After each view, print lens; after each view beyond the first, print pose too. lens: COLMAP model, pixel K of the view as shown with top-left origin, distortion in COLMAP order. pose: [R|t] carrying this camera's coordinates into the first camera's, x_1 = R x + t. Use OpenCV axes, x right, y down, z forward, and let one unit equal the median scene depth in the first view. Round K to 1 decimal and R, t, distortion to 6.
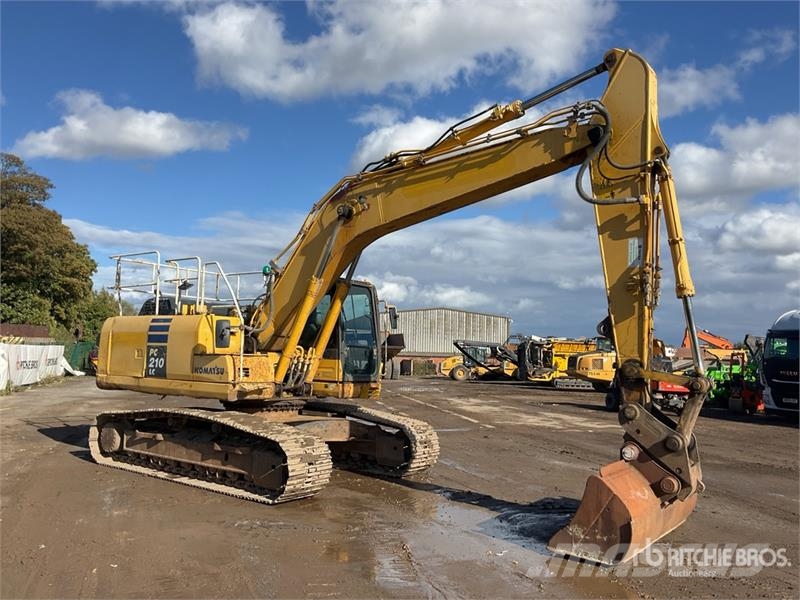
lens RADIAL K [[649.8, 0, 400.0], [0, 649.8, 300.0], [0, 0, 1]] dist [0.092787, -0.182368]
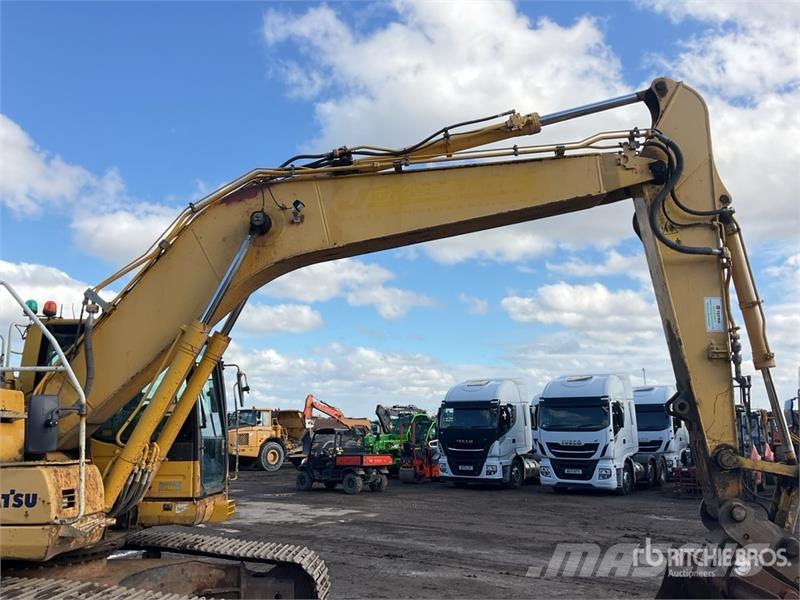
lens RADIAL K [[649.8, 0, 400.0], [0, 649.8, 300.0], [0, 0, 1]] dist [0.092787, -0.182368]
pose [[0.810264, 0.082414, 0.580241, -0.316889], [-0.019451, 0.993299, -0.113920, 0.008857], [-0.585742, 0.081019, 0.806438, 0.393164]]
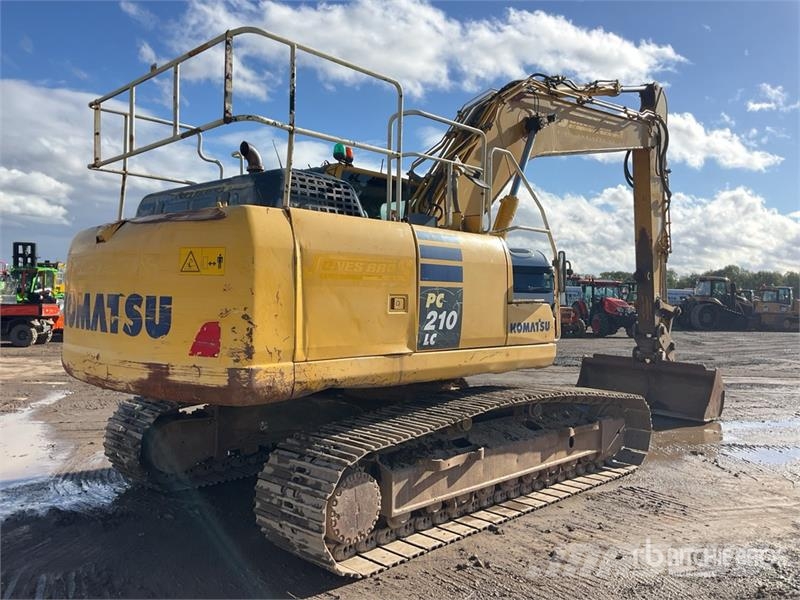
lens RADIAL K [[649.8, 0, 400.0], [0, 649.8, 300.0], [0, 0, 1]] dist [0.092787, -0.182368]
pose [[0.131443, -0.036629, 0.990647, -0.888136], [-0.103534, 0.993345, 0.050466, 0.058515], [-0.985902, -0.109199, 0.126776, 0.984903]]
